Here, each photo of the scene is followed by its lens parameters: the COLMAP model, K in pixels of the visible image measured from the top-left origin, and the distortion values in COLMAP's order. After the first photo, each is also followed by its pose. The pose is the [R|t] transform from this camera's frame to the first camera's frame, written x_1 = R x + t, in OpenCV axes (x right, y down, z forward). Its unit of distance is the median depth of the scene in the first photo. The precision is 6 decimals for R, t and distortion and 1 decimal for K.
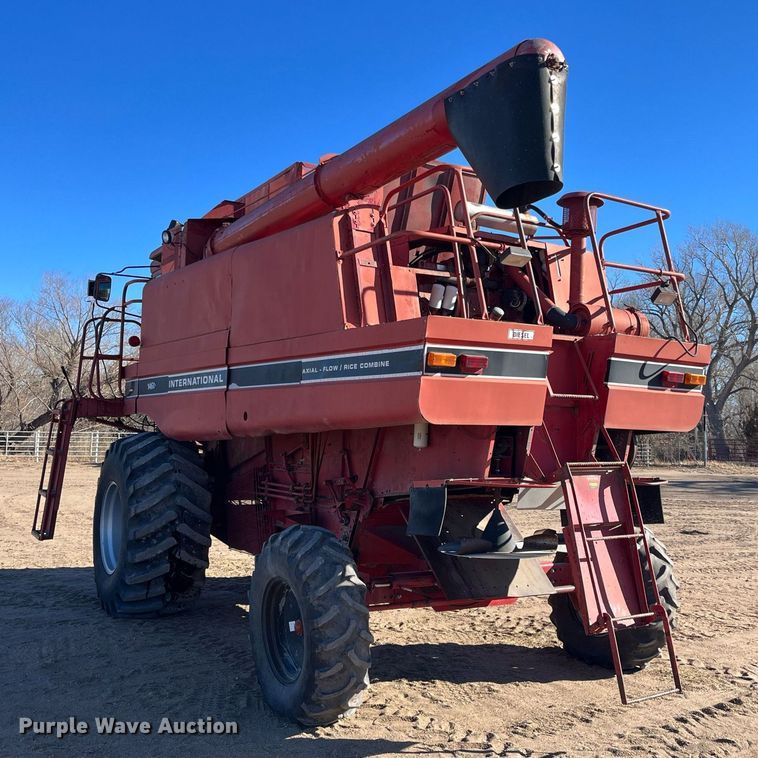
lens RADIAL K [[569.2, 0, 379.0], [0, 569.2, 379.0], [0, 0, 1]] dist [0.009566, 0.000062]
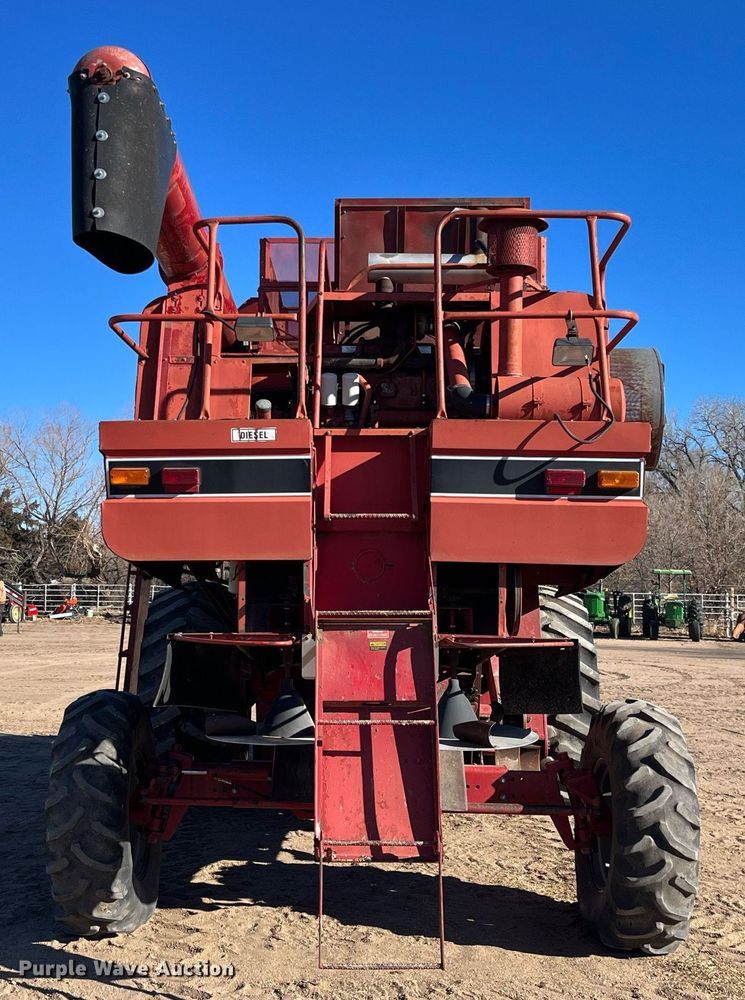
lens RADIAL K [[759.6, 0, 372.5], [0, 759.6, 500.0], [0, 0, 1]] dist [0.055959, -0.090930]
pose [[0.914514, -0.055931, -0.400670, 0.699518], [0.047926, 0.998401, -0.029981, 0.038090], [0.401706, 0.008216, 0.915732, 0.153182]]
